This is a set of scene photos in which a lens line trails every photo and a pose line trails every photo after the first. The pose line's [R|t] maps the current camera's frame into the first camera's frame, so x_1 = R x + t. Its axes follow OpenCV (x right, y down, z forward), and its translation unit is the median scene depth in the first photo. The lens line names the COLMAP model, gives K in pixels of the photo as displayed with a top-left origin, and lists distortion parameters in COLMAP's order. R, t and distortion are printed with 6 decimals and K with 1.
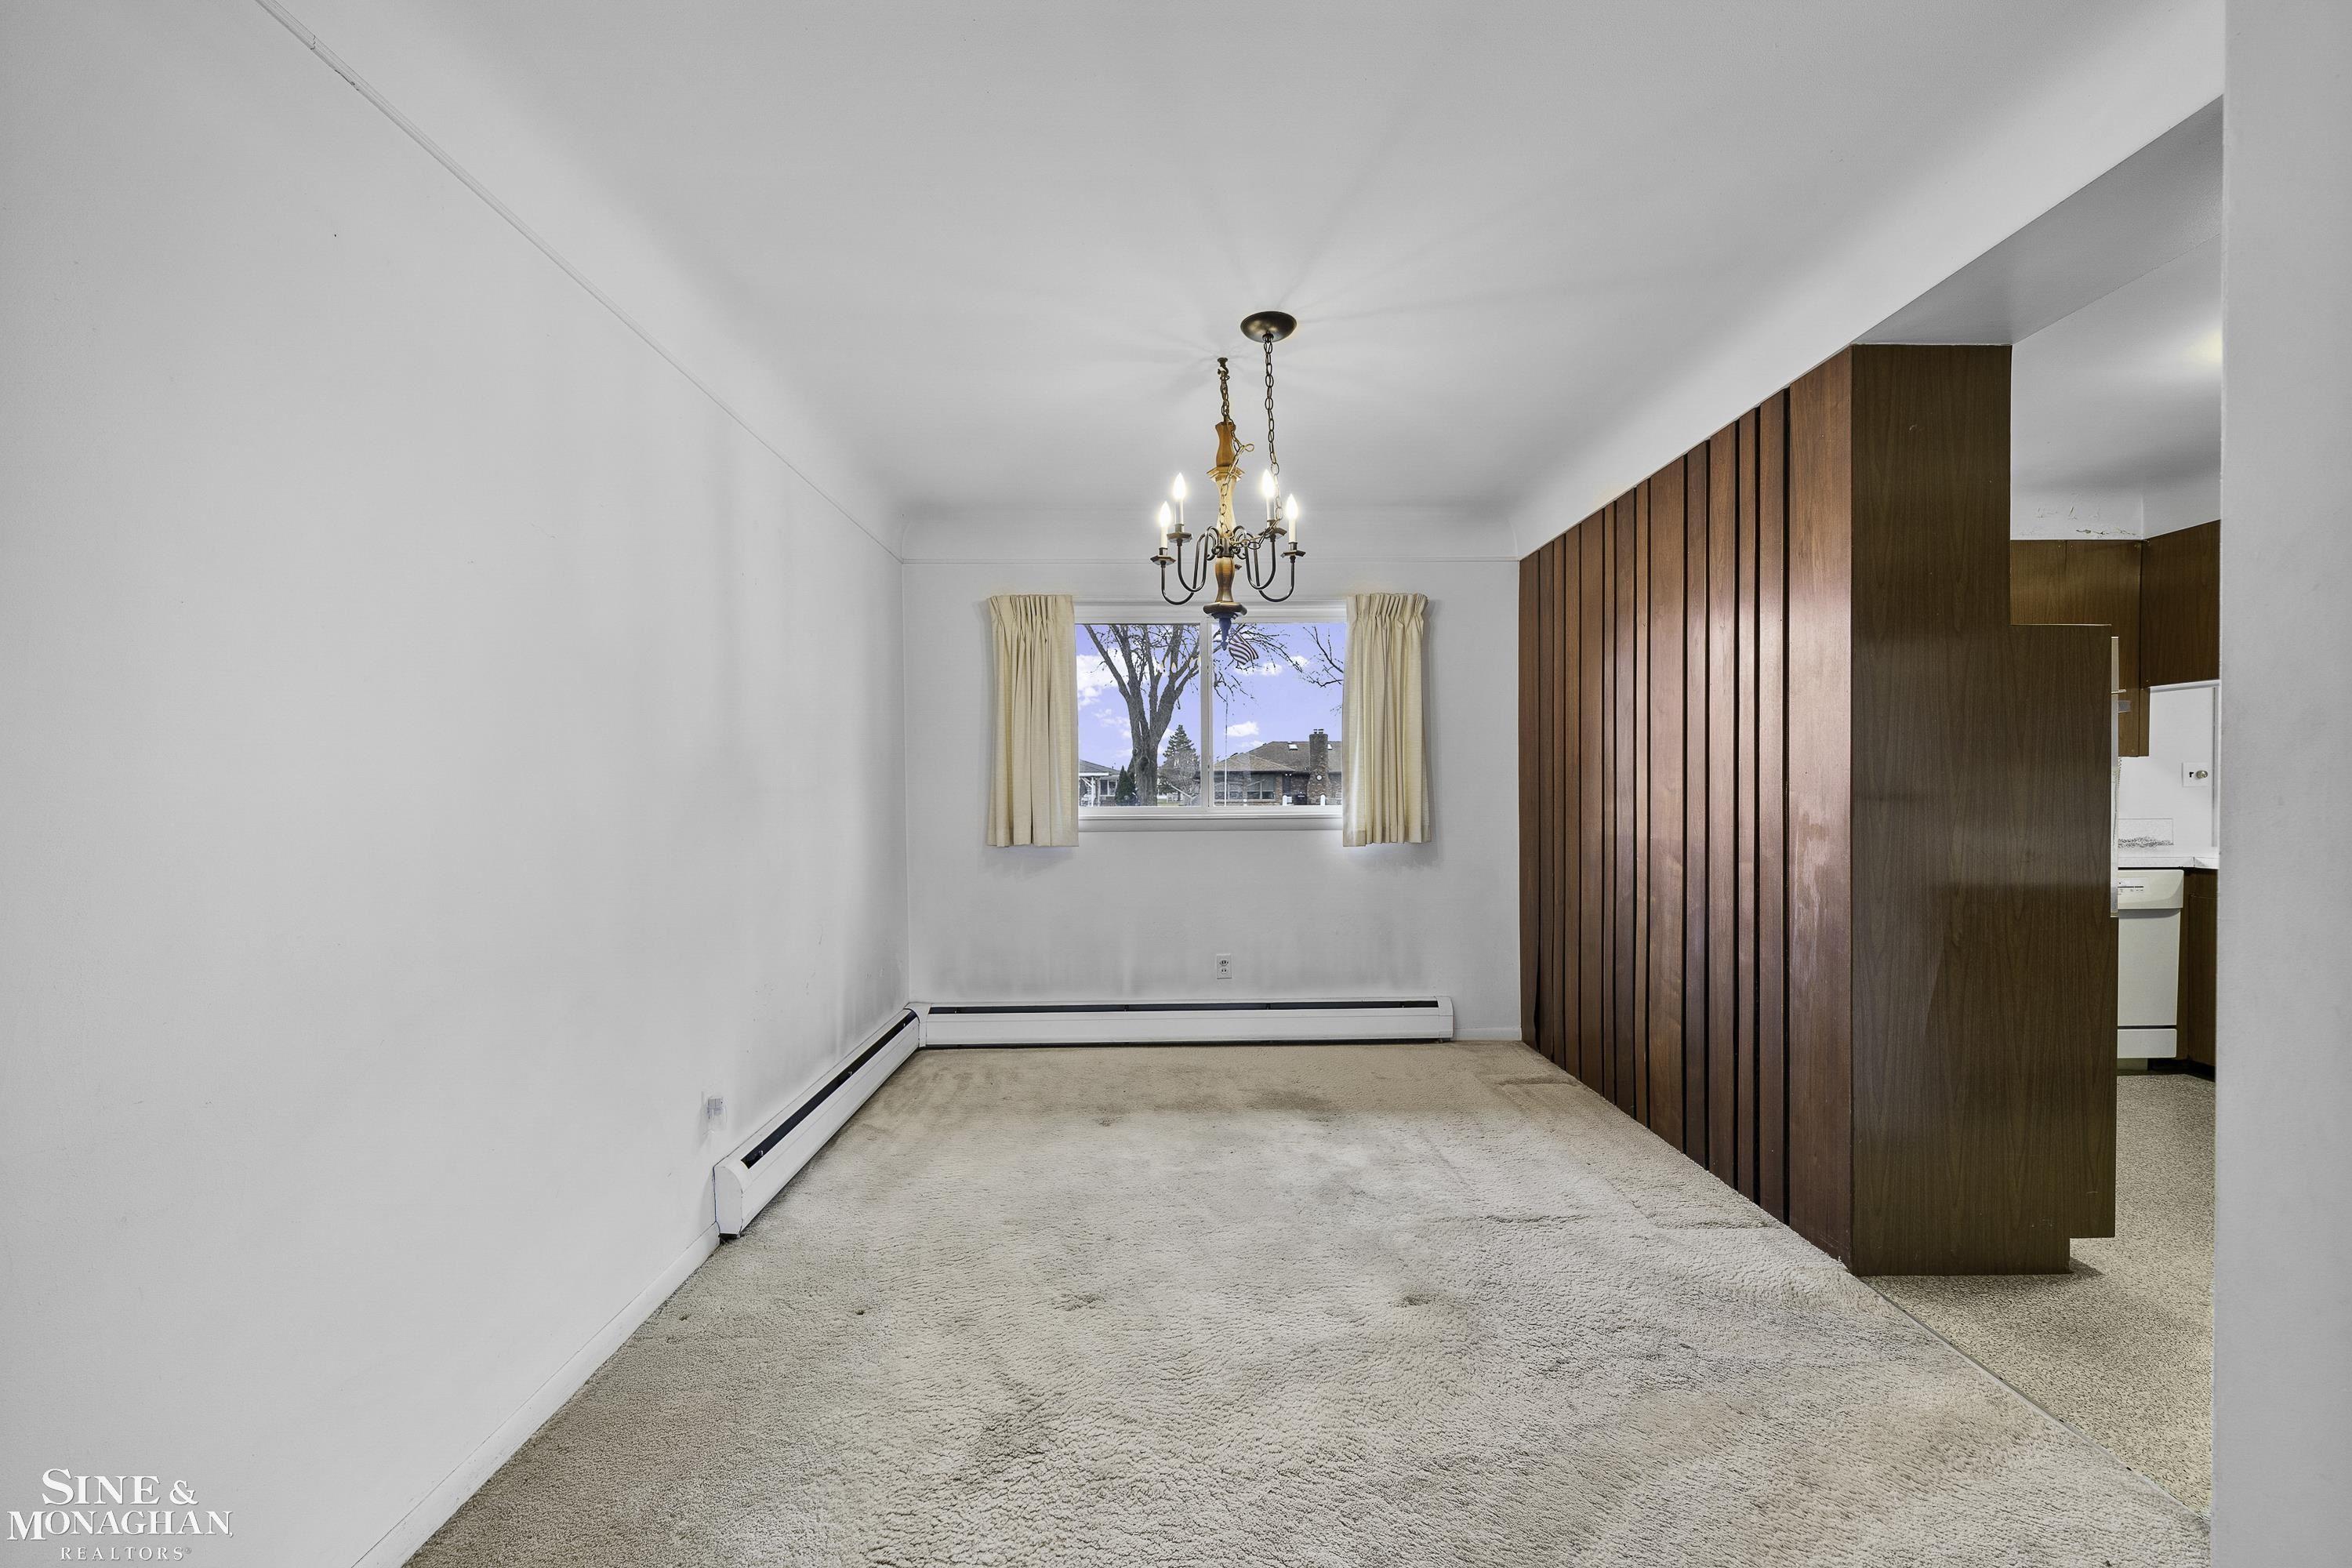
lens RADIAL K [[957.1, 0, 1248.5], [0, 957.1, 802.2], [0, 0, 1]] dist [-0.003221, 0.000593]
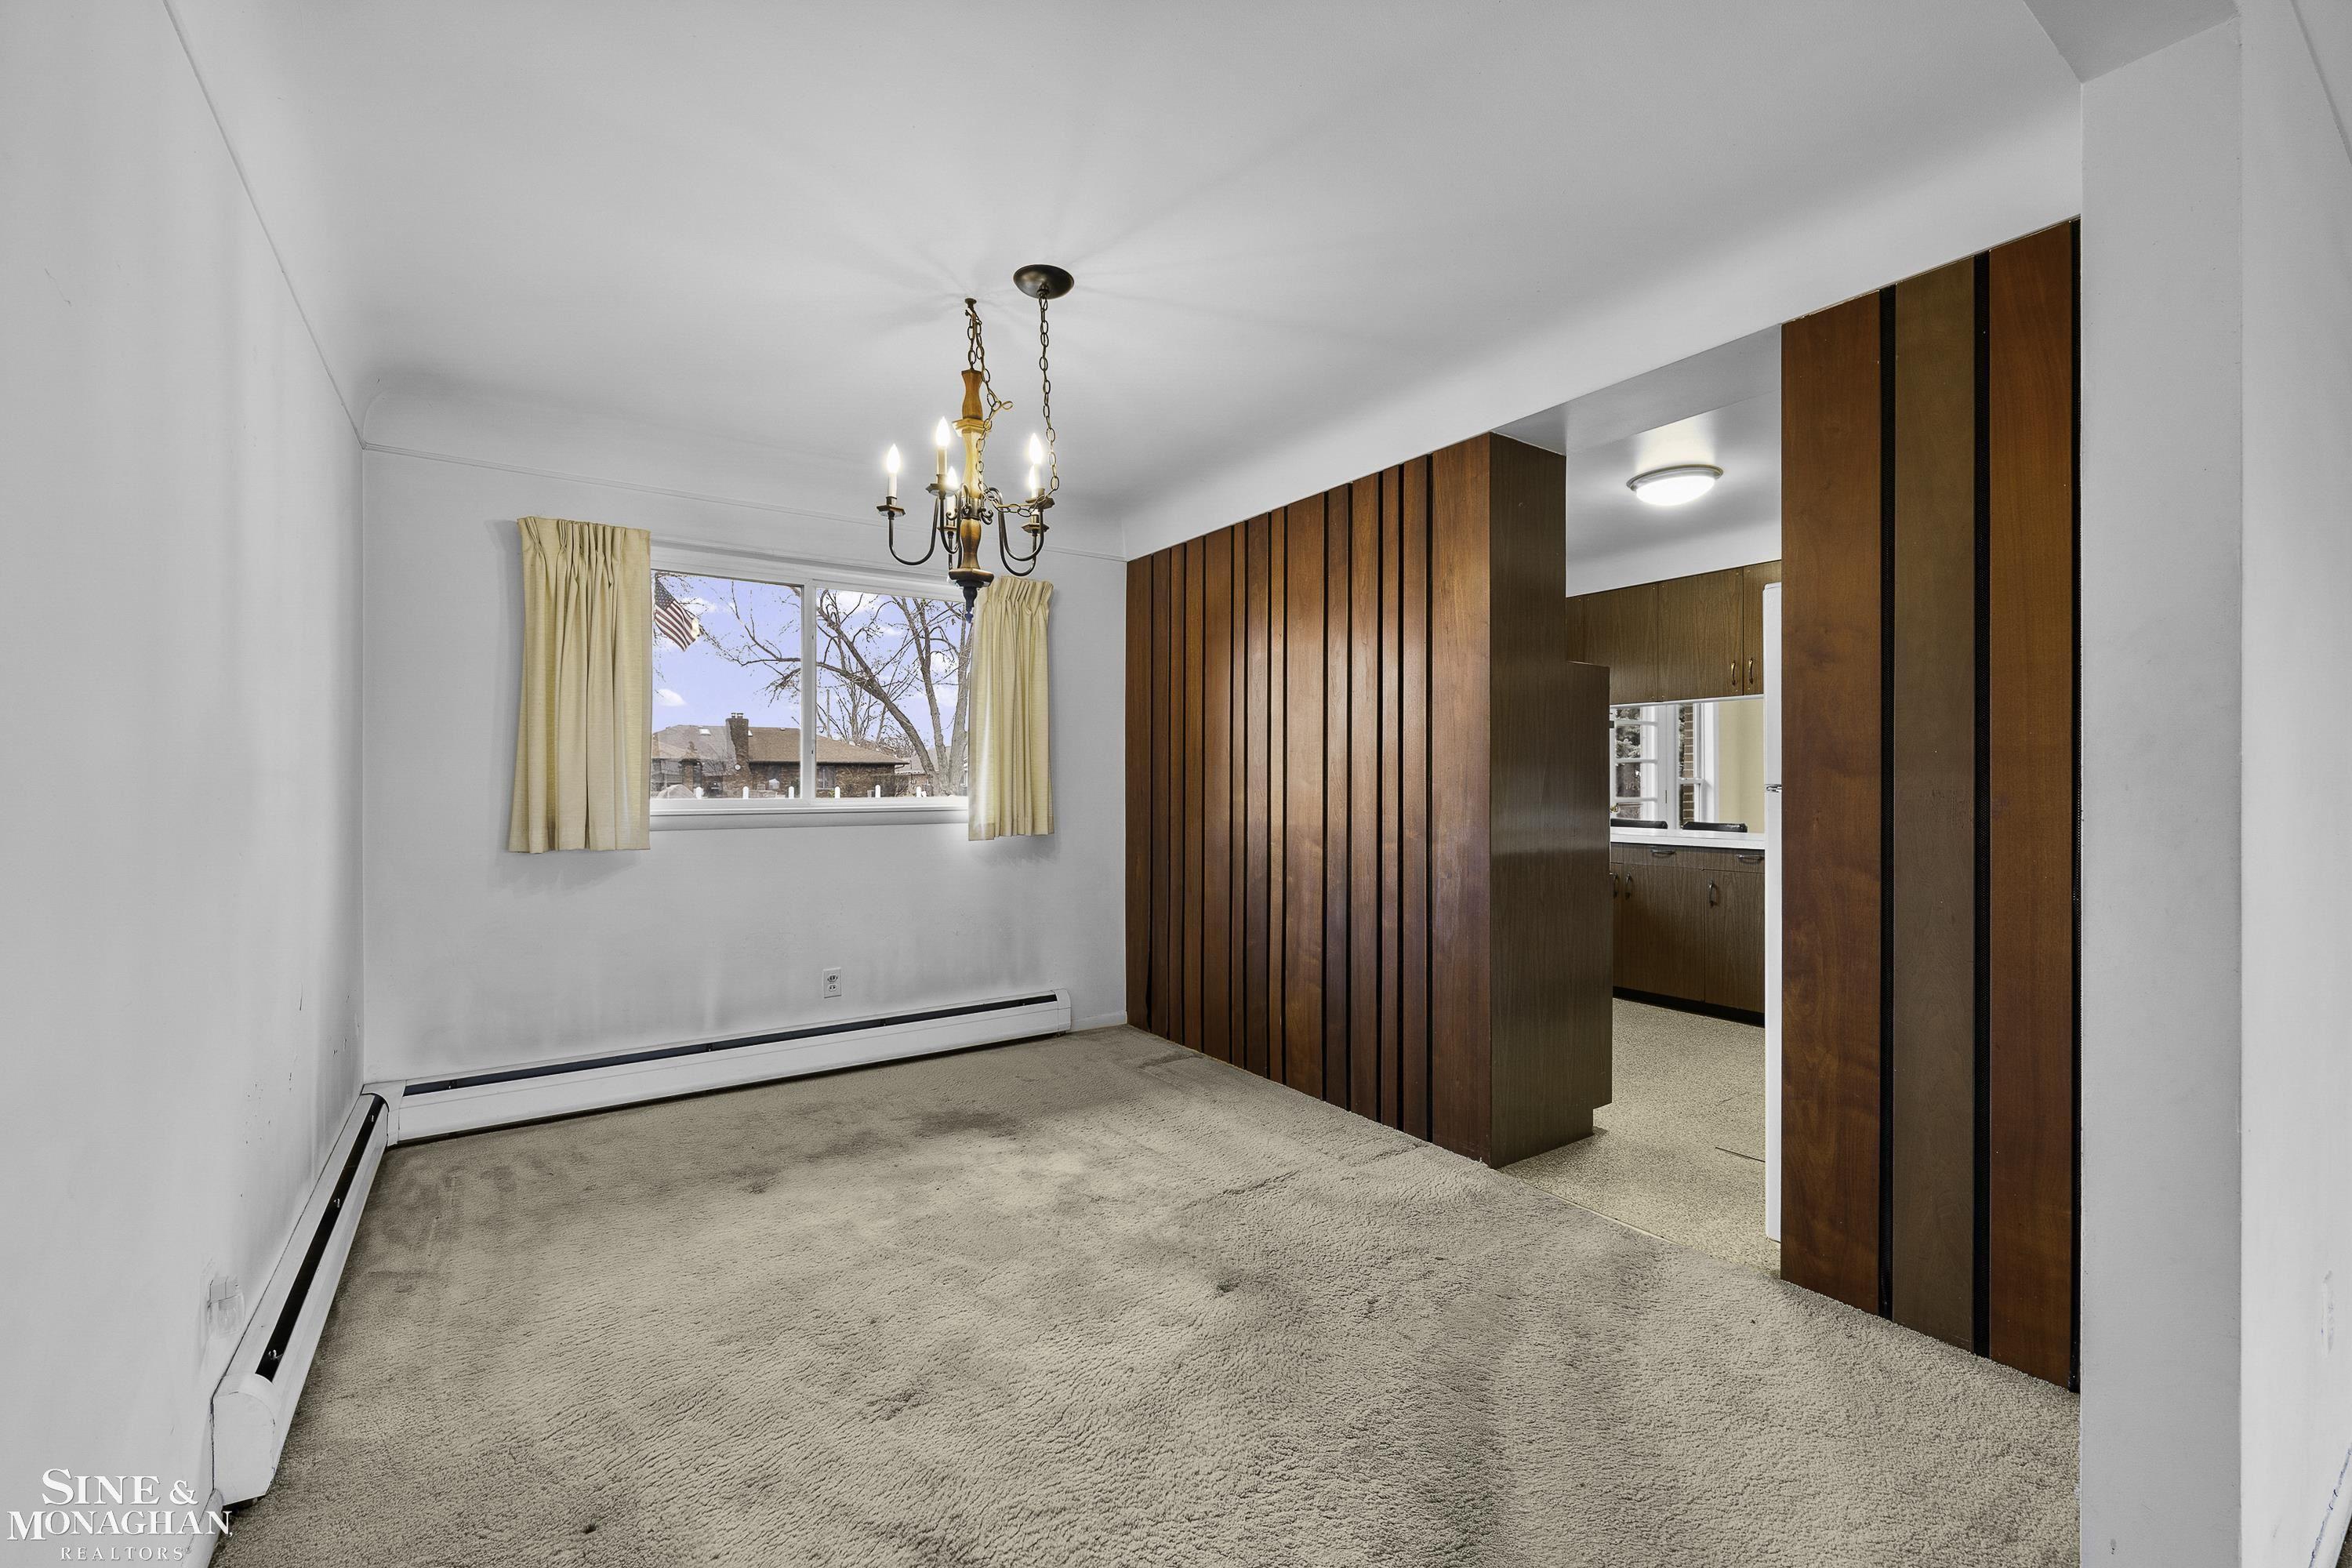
lens RADIAL K [[957.1, 0, 1180.2], [0, 957.1, 778.8], [0, 0, 1]] dist [-0.003221, 0.000593]
pose [[0.837658, 0.007880, 0.546138, -0.332656], [0.001553, 0.999858, -0.016809, 0.002375], [-0.546193, 0.014928, 0.837526, 0.138733]]
